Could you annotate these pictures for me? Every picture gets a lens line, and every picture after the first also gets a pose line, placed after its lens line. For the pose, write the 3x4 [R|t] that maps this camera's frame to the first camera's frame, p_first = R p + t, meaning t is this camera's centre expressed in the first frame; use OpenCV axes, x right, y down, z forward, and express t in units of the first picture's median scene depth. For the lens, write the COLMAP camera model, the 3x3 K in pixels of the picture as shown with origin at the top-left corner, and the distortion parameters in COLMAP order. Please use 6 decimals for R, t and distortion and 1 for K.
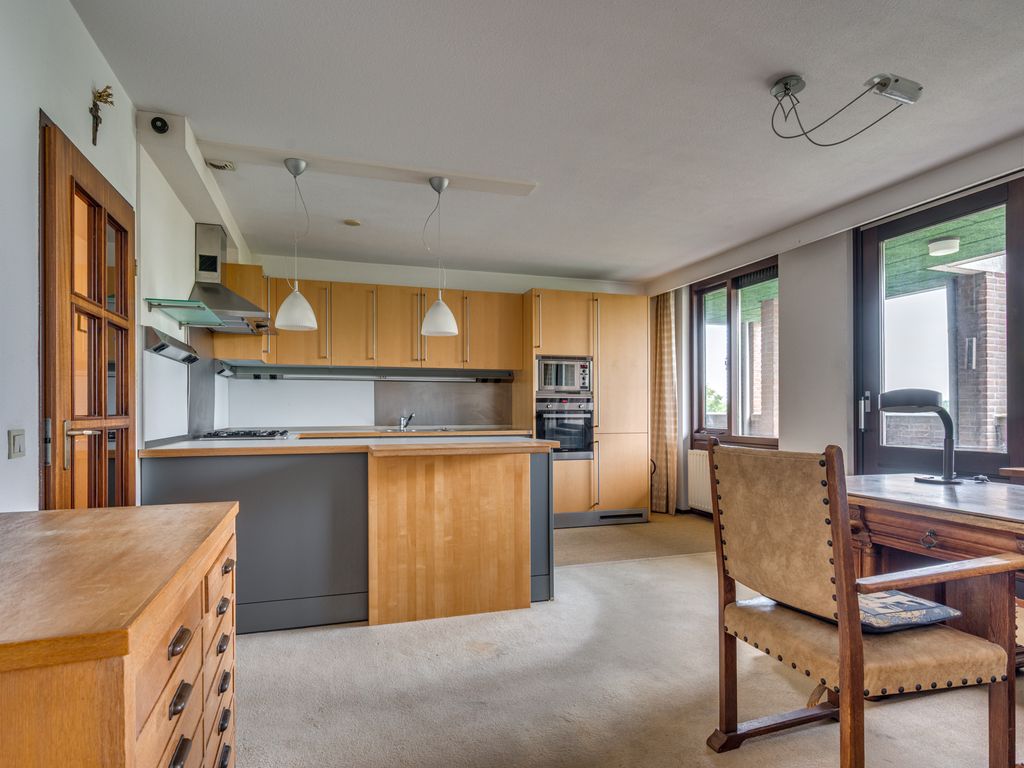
lens RADIAL K [[586.5, 0, 514.0], [0, 586.5, 394.1], [0, 0, 1]] dist [0.009298, 0.000281]
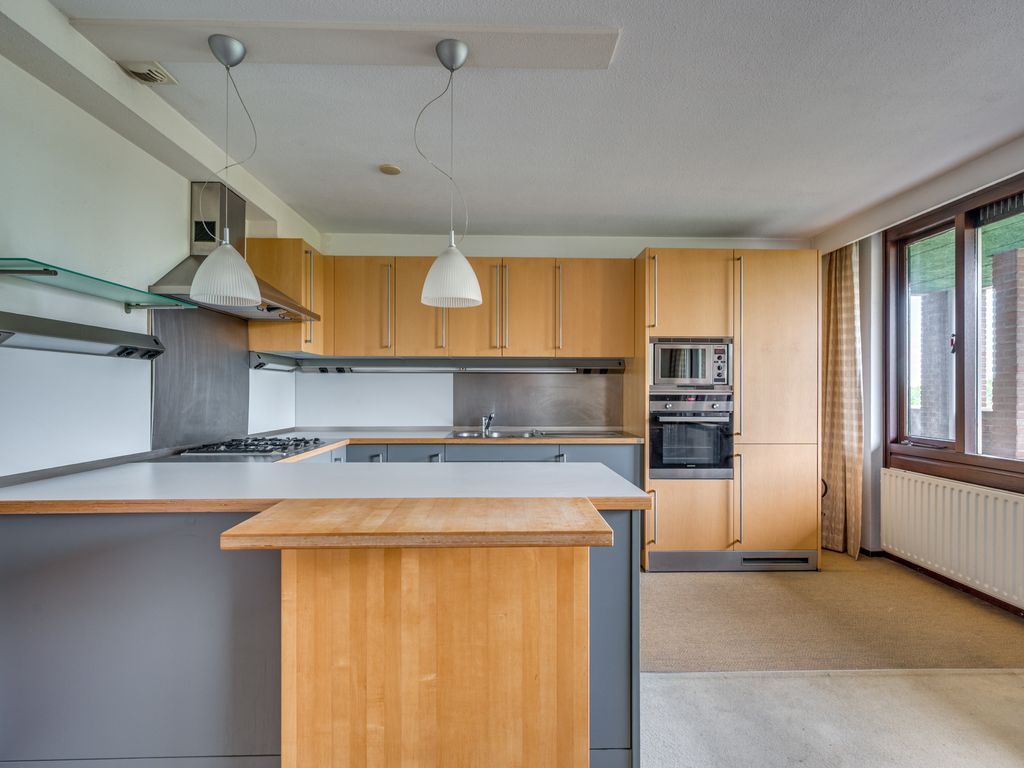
lens RADIAL K [[498.7, 0, 511.7], [0, 498.7, 386.2], [0, 0, 1]] dist [0.000843, 0.000958]
pose [[0.956453, 0.001712, -0.291880, 0.053124], [0.003756, 0.999828, 0.018173, -0.016167], [0.291861, -0.018478, 0.956282, 0.331716]]
